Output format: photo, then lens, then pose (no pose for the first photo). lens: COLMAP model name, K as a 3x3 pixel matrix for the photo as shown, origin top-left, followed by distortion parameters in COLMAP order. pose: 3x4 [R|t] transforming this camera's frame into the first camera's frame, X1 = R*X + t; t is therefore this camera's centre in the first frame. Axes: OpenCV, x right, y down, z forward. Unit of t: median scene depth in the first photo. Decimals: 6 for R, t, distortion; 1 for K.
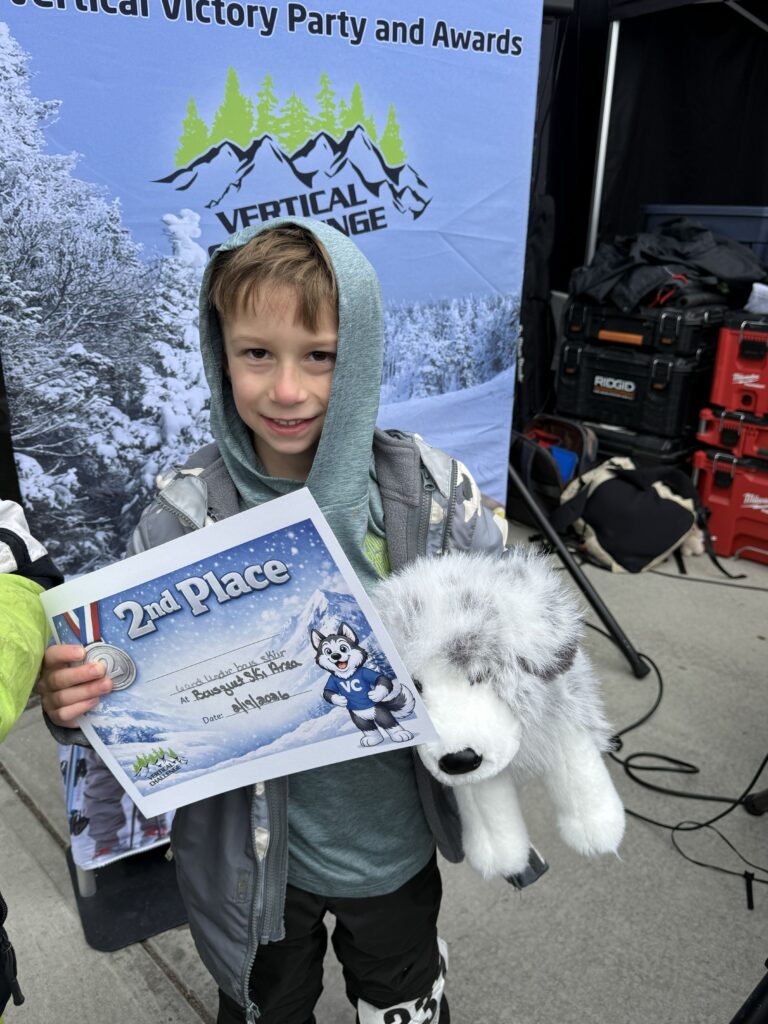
lens RADIAL K [[811.3, 0, 377.3], [0, 811.3, 516.5], [0, 0, 1]] dist [0.124917, -0.252411]
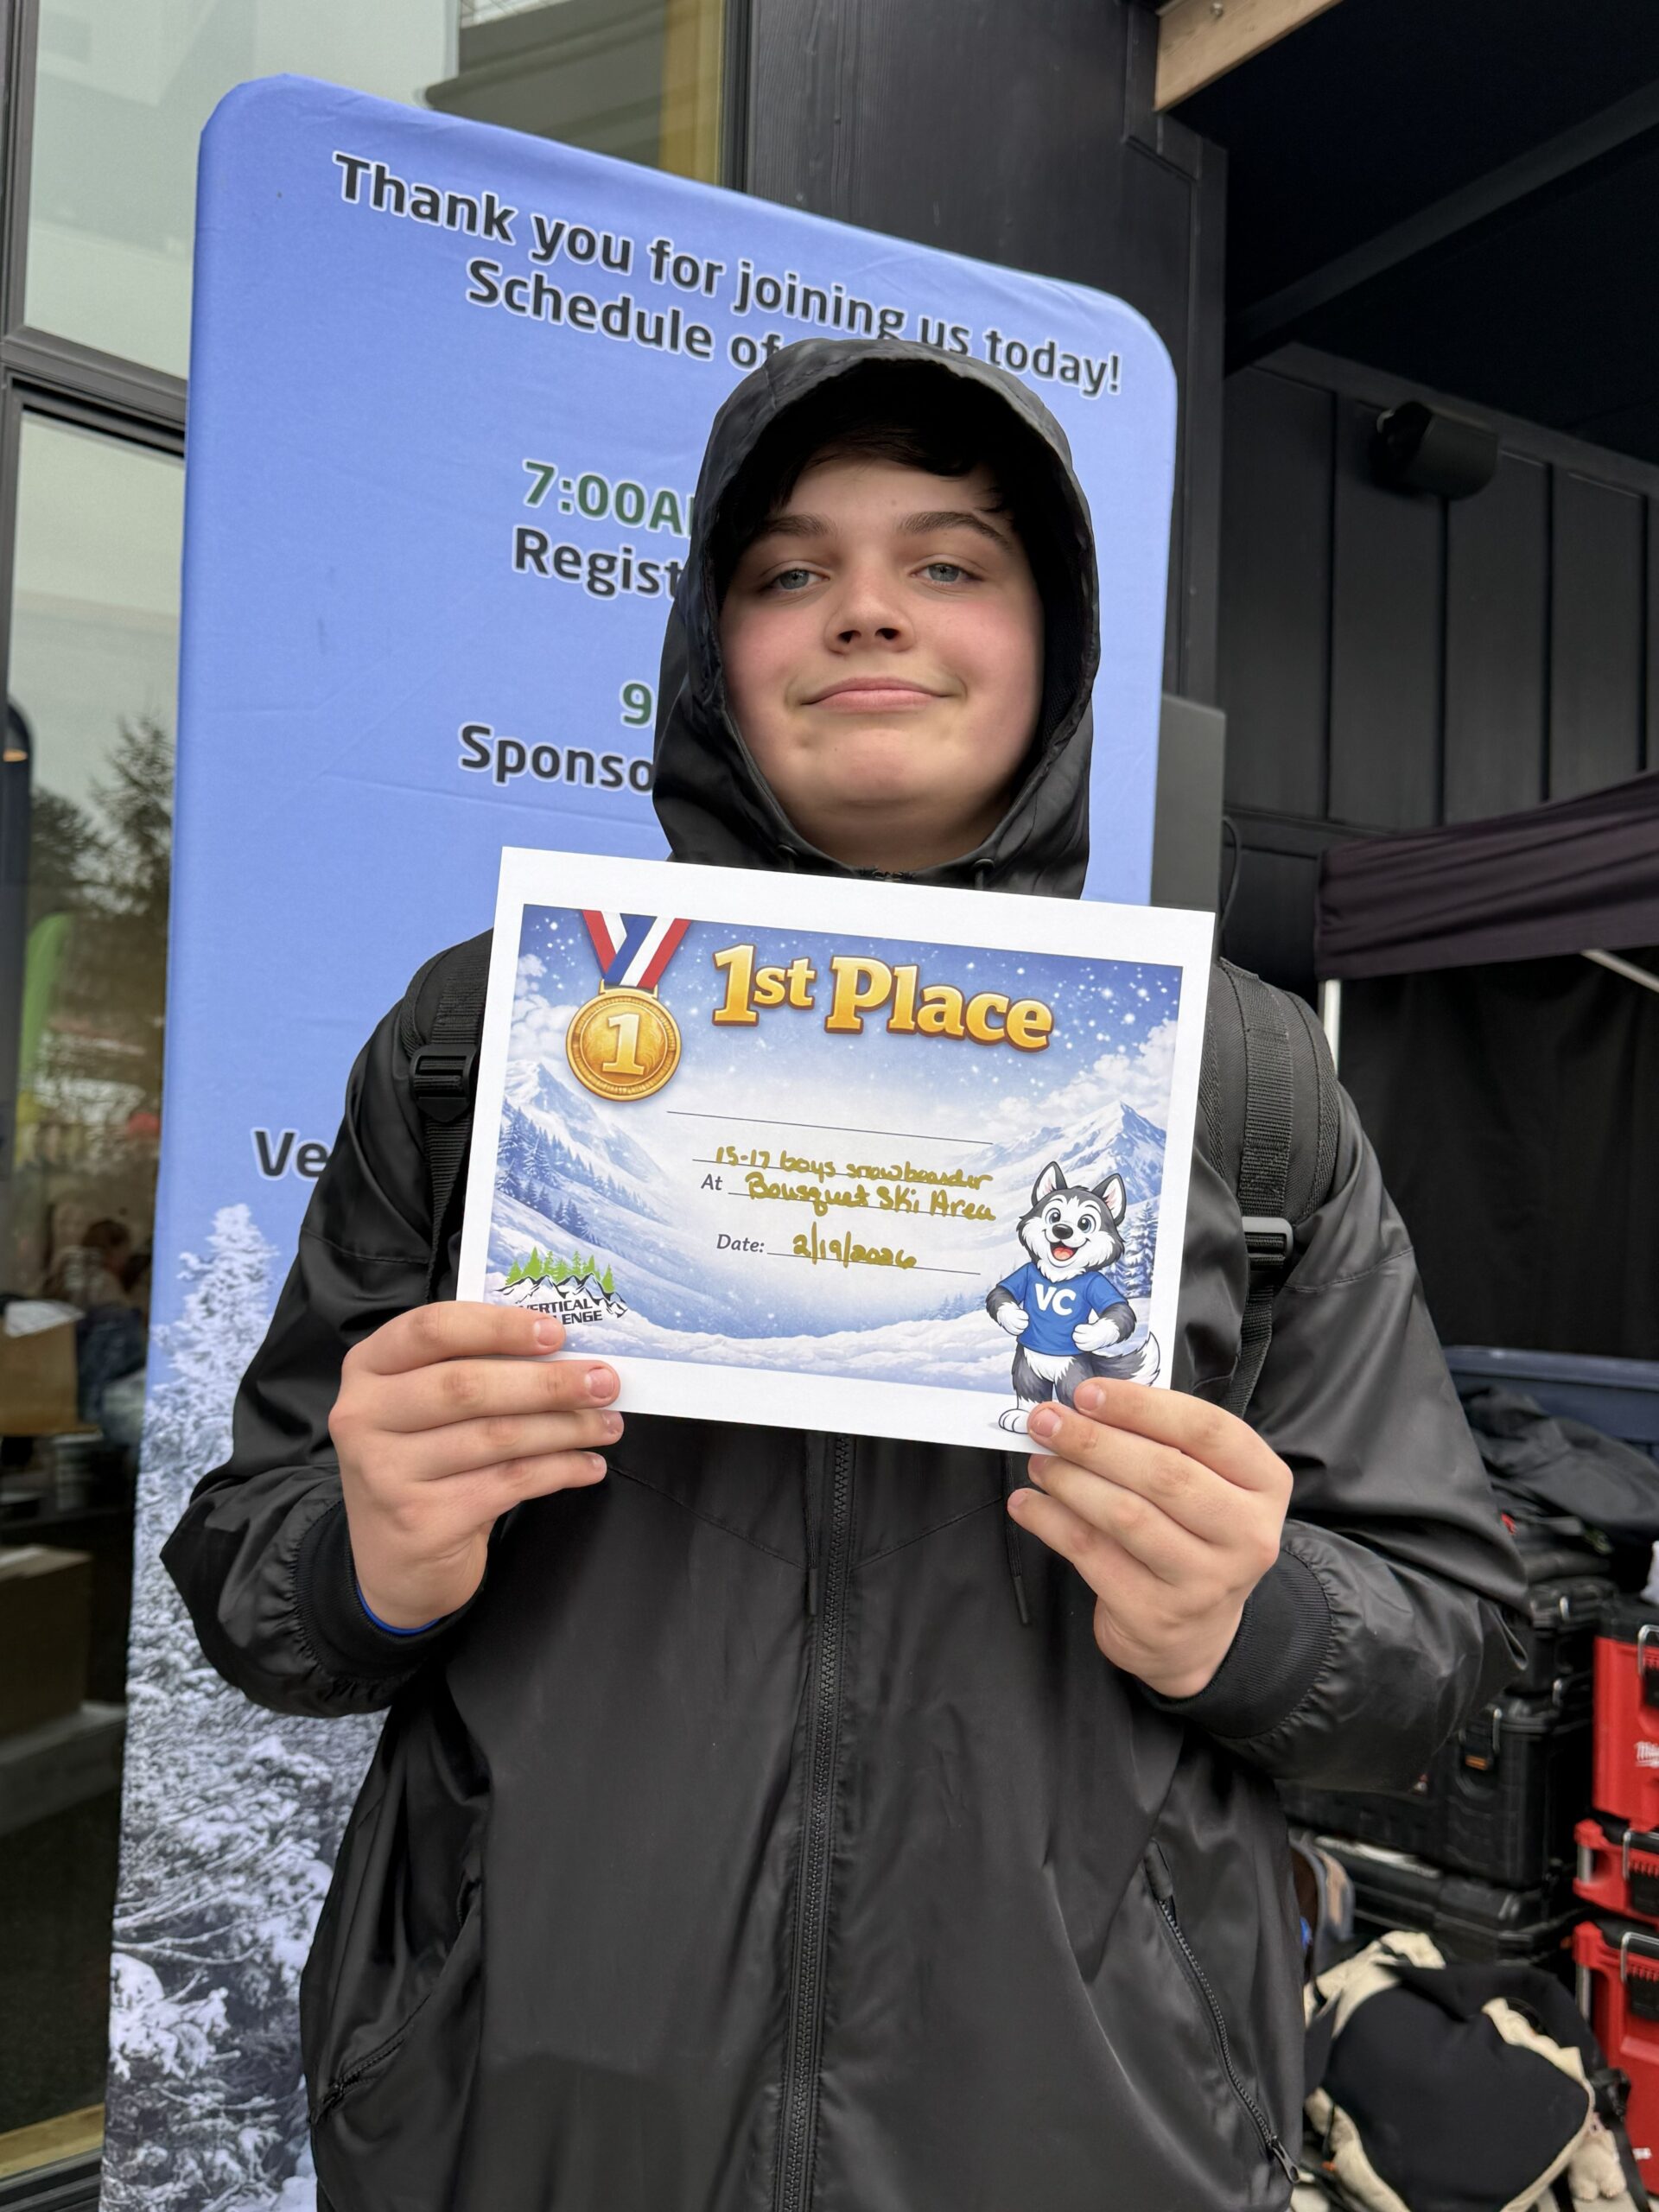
lens RADIAL K [[2092.9, 0, 862.3], [0, 2092.9, 1101.9], [0, 0, 1]] dist [0.181854, -0.417003]
pose [[0.999521, 0.029678, 0.008755, -0.007682], [-0.023679, 0.915774, -0.400995, -0.034688], [-0.019918, 0.400596, 0.916038, -0.332295]]
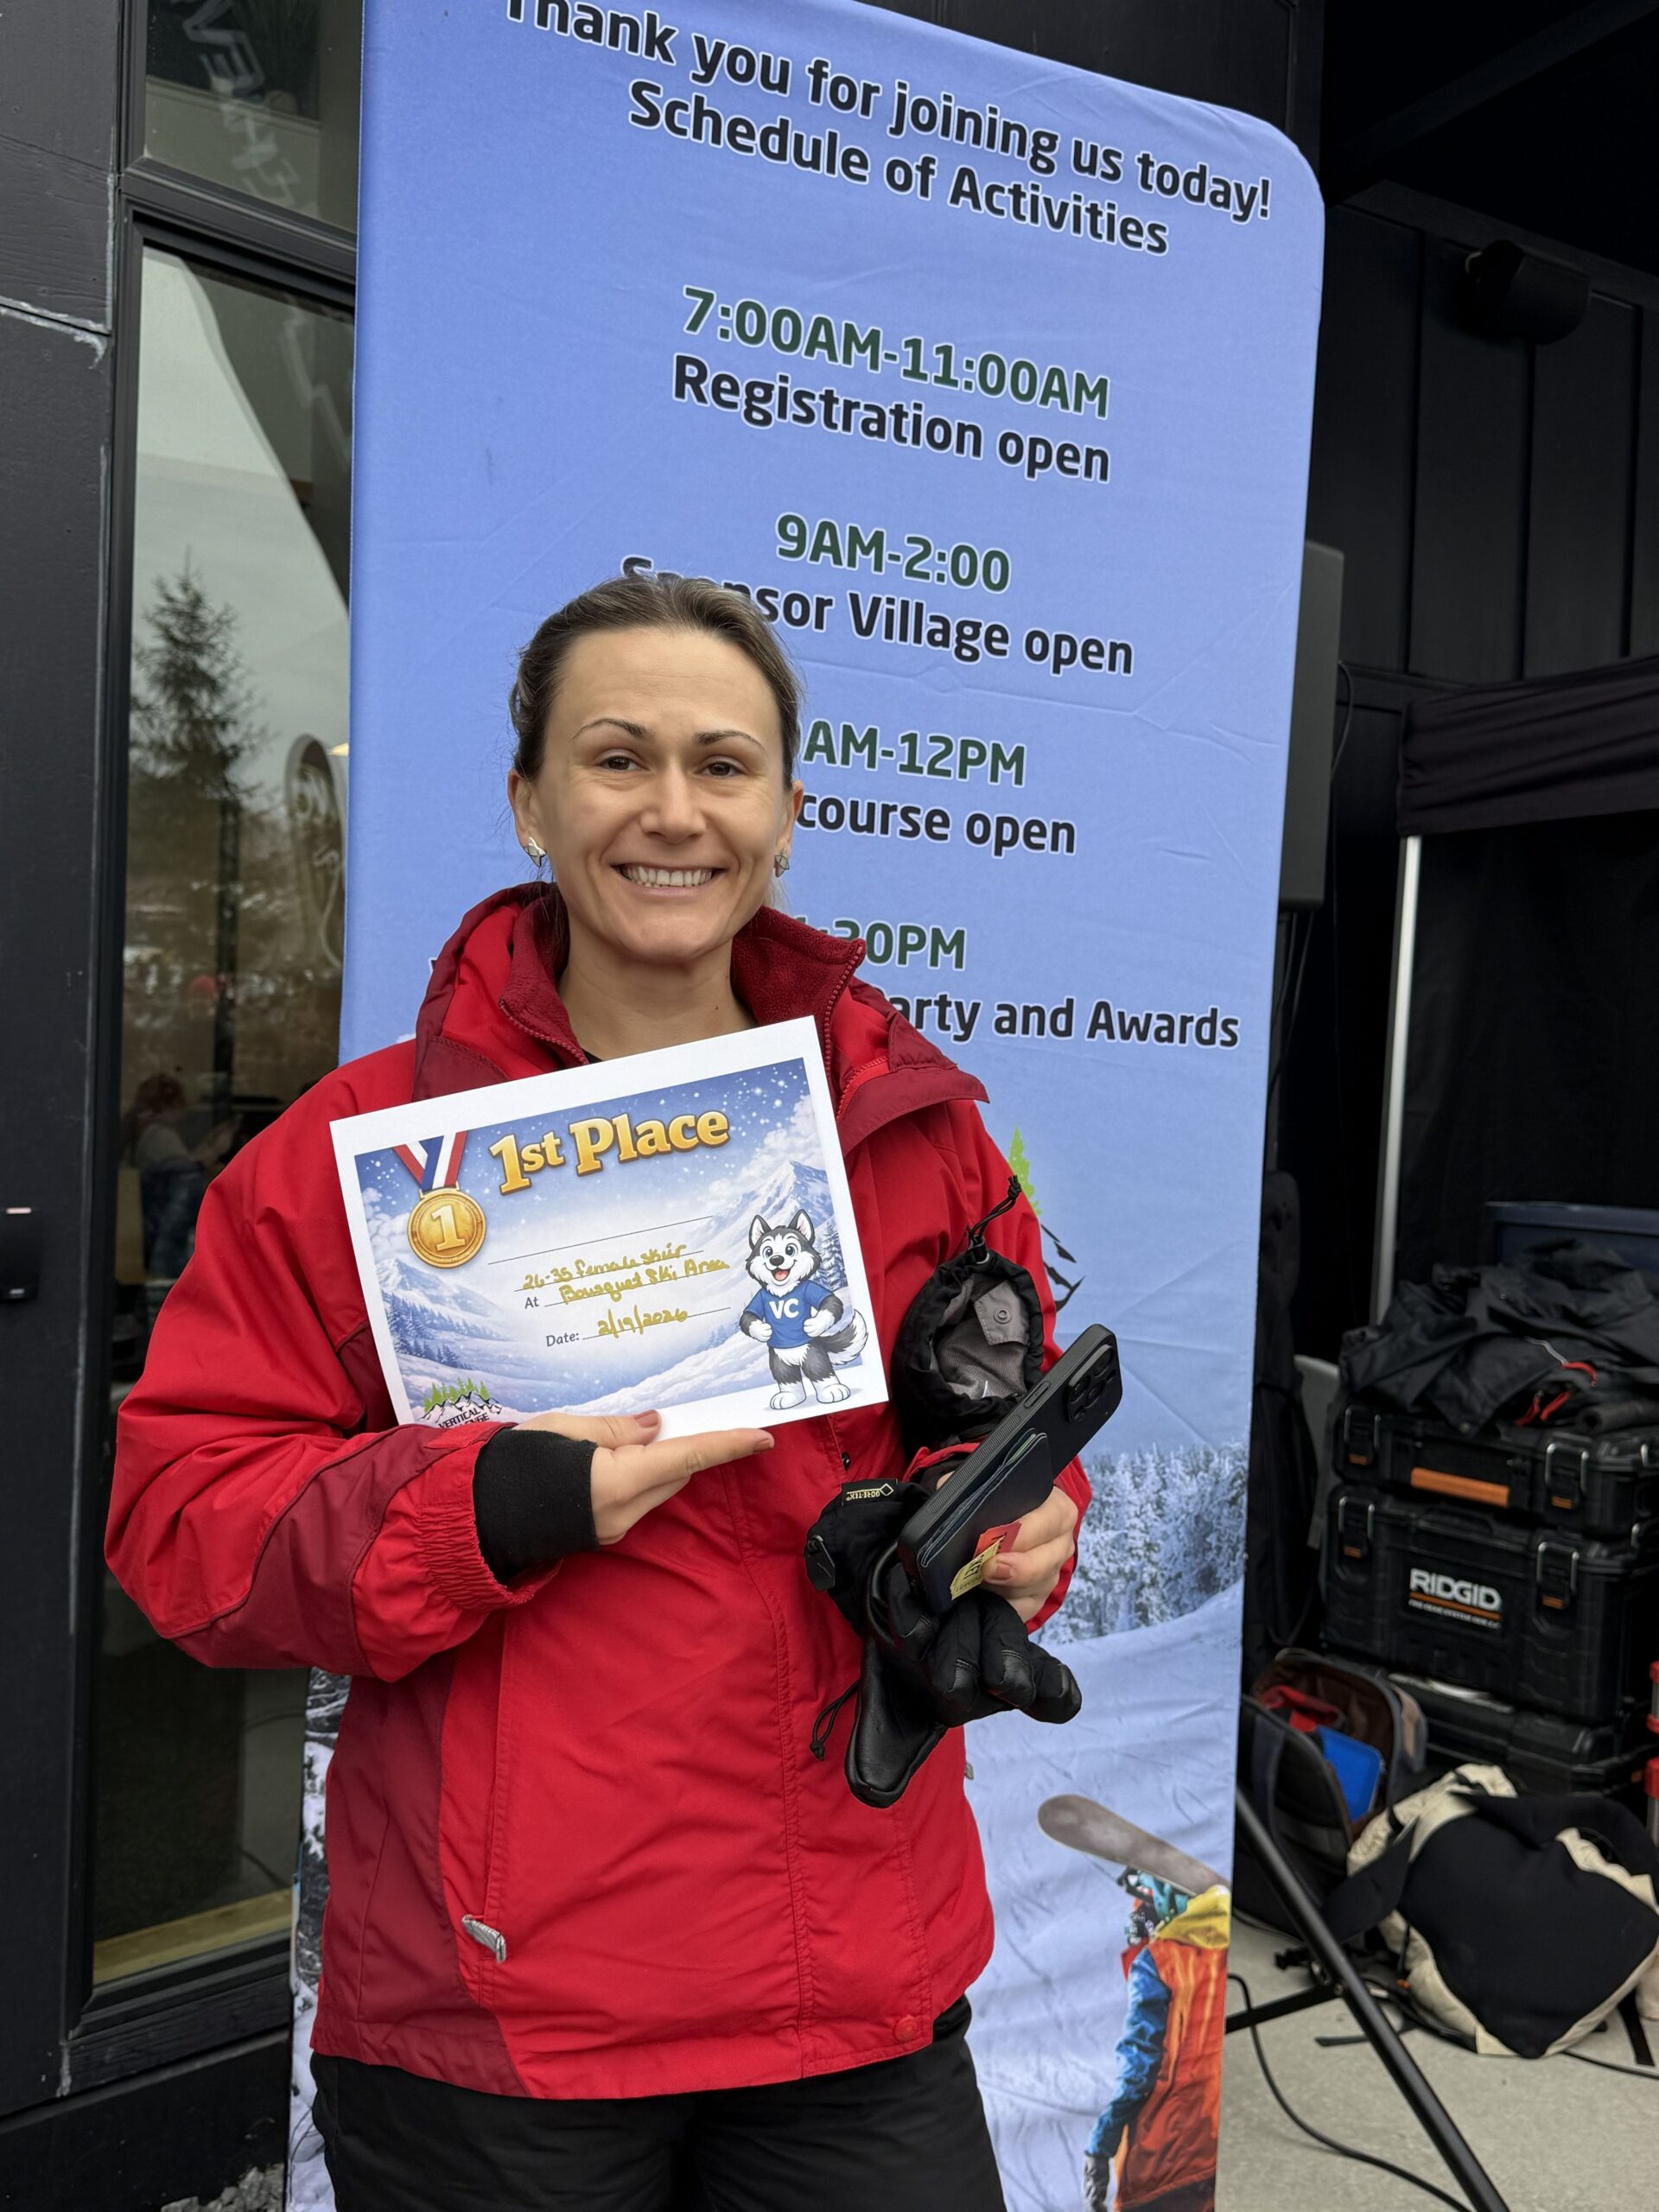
lens RADIAL K [[2090.6, 0, 837.9], [0, 2090.6, 1108.2], [0, 0, 1]] dist [0.189815, -0.466837]
pose [[0.999272, 0.036042, -0.012487, -0.078495], [-0.038141, 0.939827, -0.339514, -0.007390], [-0.000502, 0.339743, 0.940518, -0.341993]]
